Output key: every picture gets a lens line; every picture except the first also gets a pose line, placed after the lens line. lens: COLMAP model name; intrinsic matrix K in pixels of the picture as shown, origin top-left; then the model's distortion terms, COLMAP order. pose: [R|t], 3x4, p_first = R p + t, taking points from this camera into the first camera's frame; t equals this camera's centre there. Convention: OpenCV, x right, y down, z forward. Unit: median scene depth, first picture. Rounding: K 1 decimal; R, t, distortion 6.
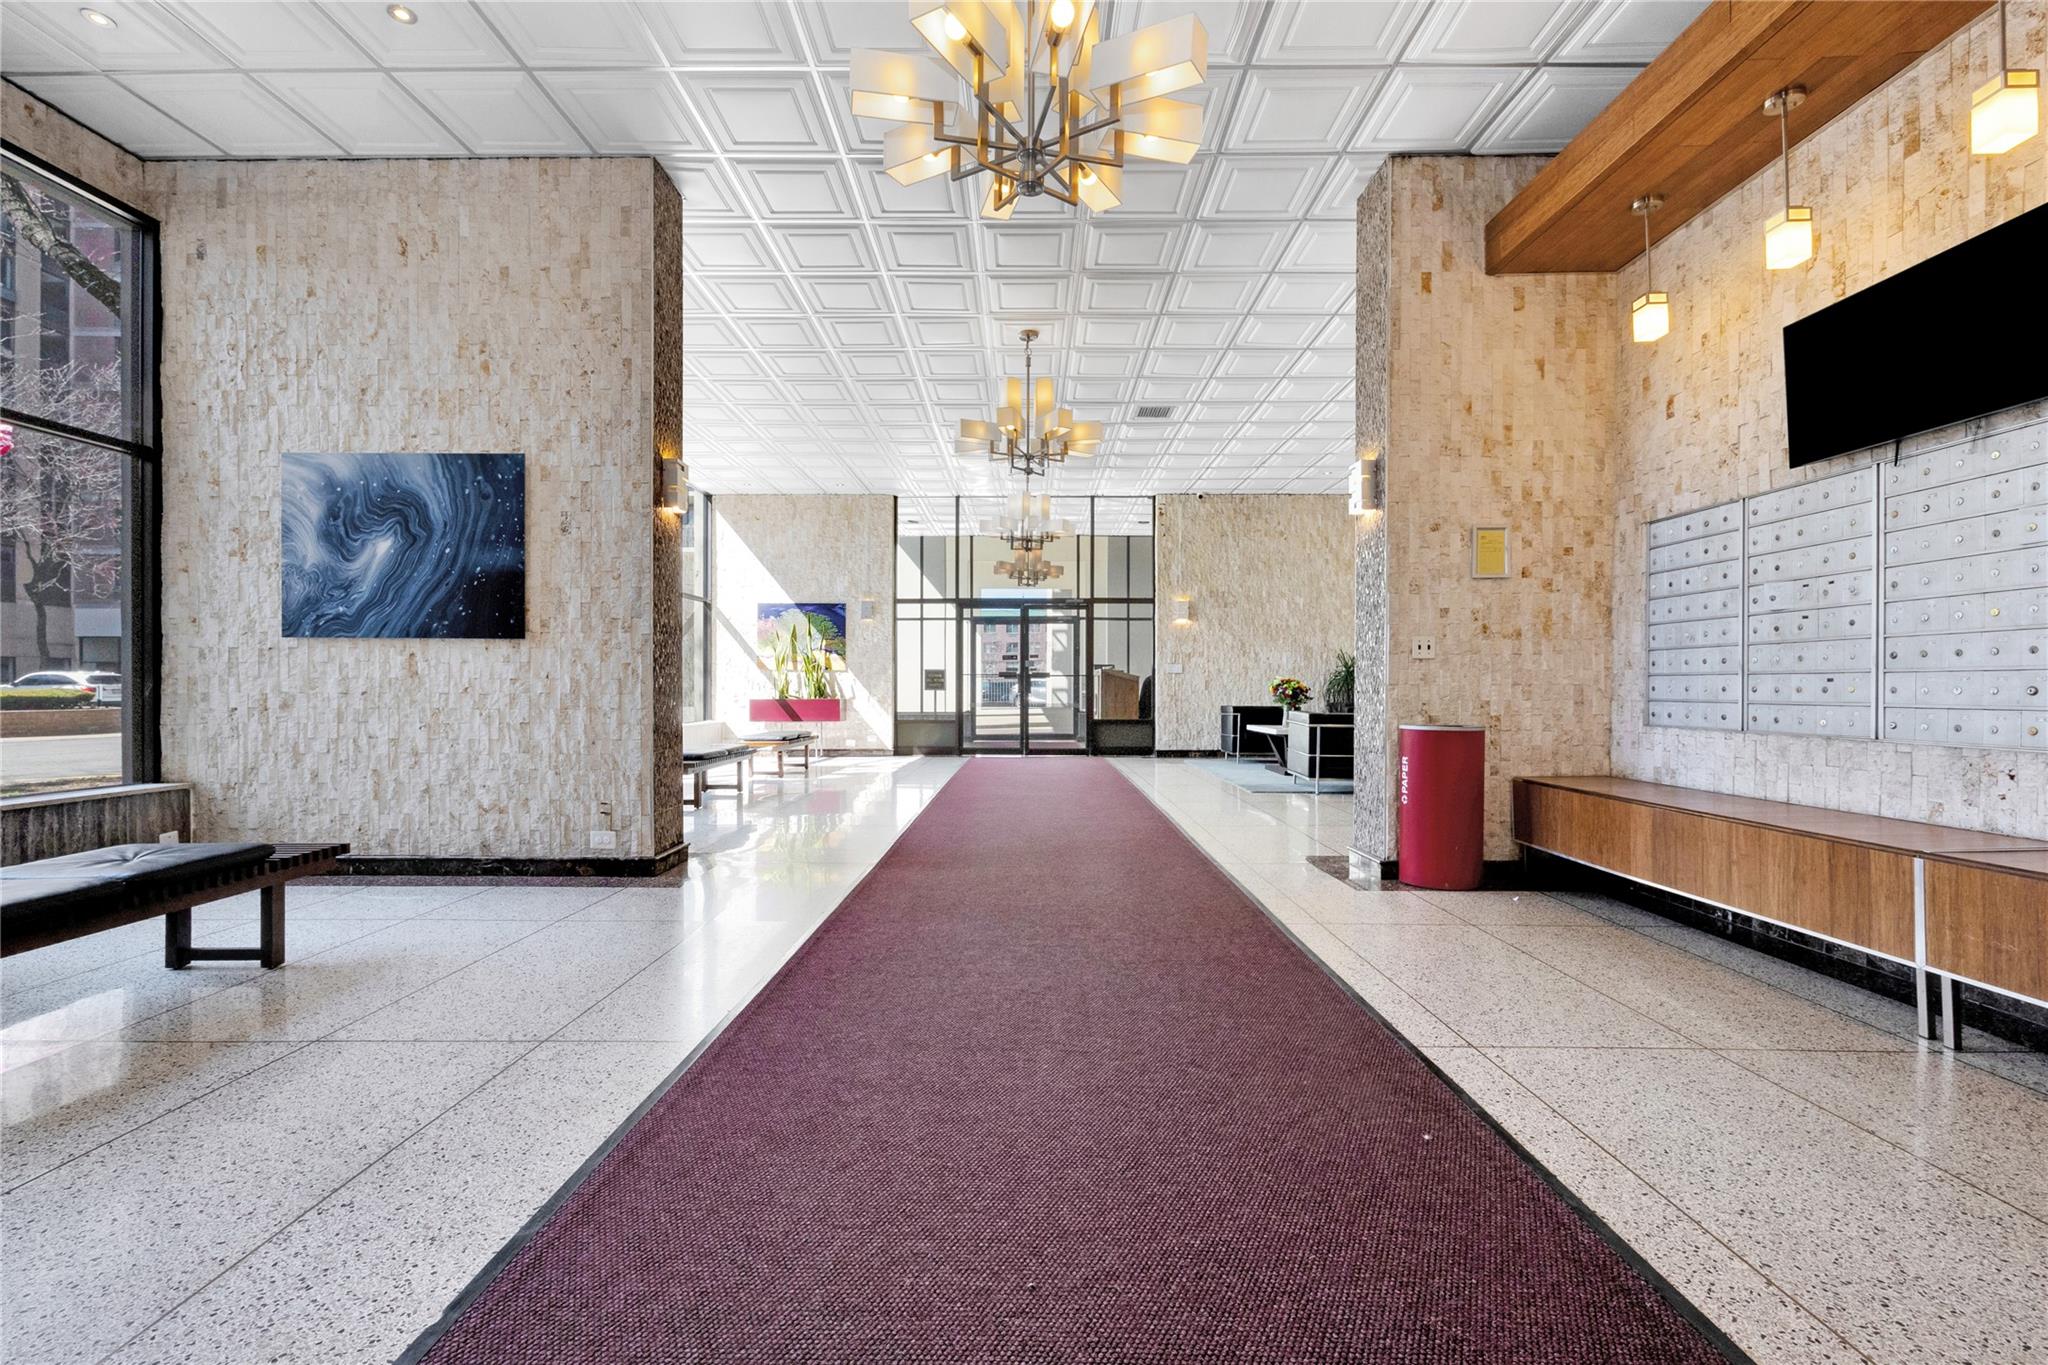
lens RADIAL K [[877.3, 0, 1024.0], [0, 877.3, 682.5], [0, 0, 1]] dist [-0.000872, -0.000056]
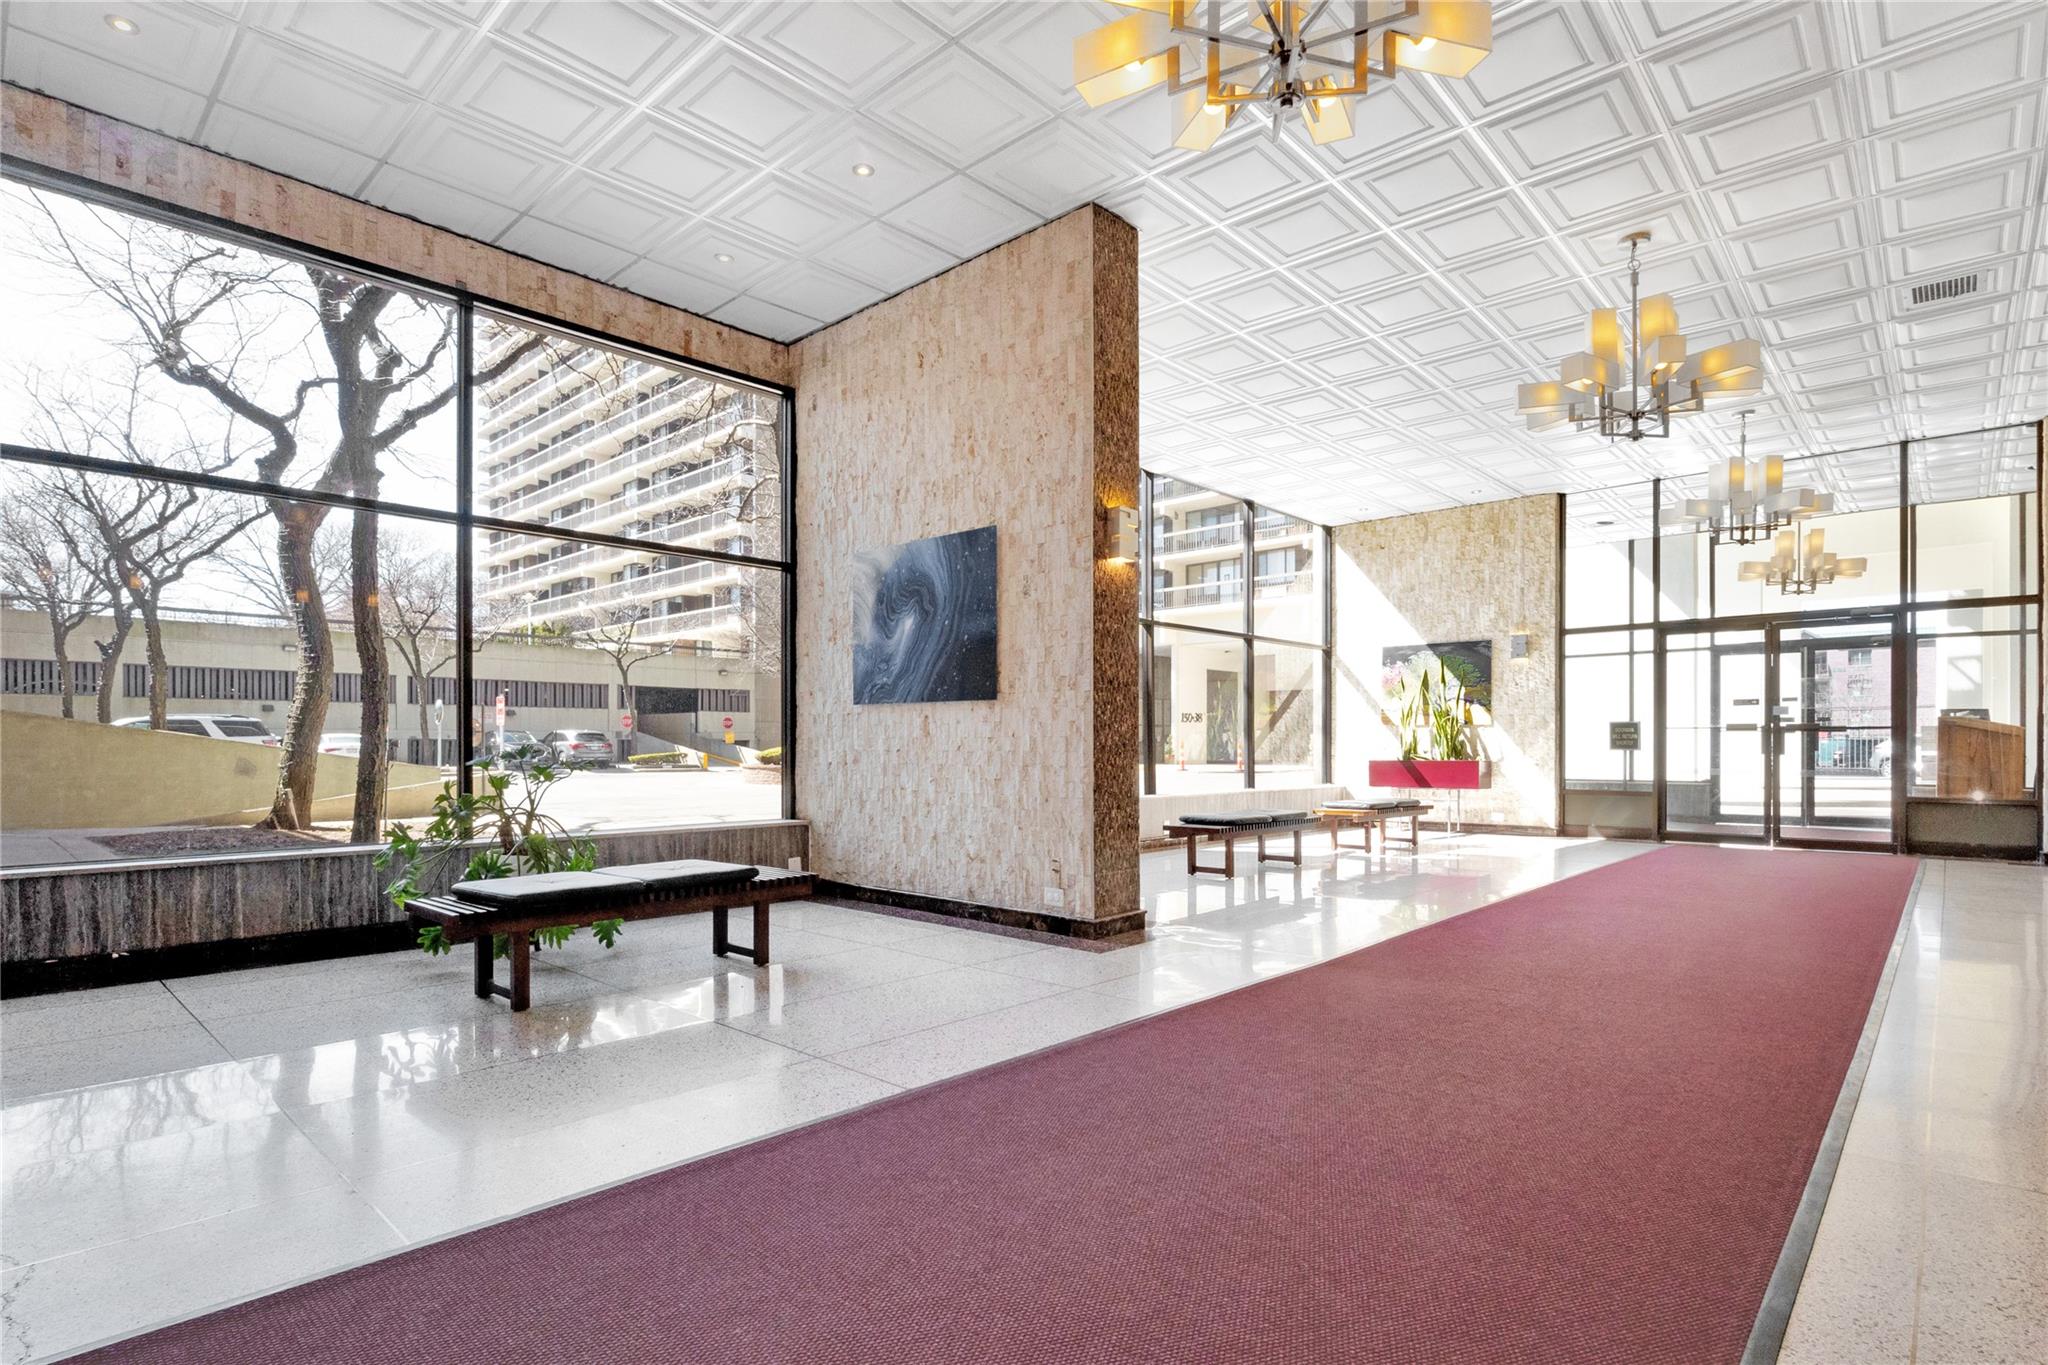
lens RADIAL K [[1017.8, 0, 1021.5], [0, 1017.8, 739.0], [0, 0, 1]] dist [-0.011443, 0.000171]
pose [[0.735953, -0.005873, -0.677007, 0.281837], [0.004173, 0.999983, -0.004138, 0.002814], [0.677020, 0.000220, 0.735965, 0.114994]]
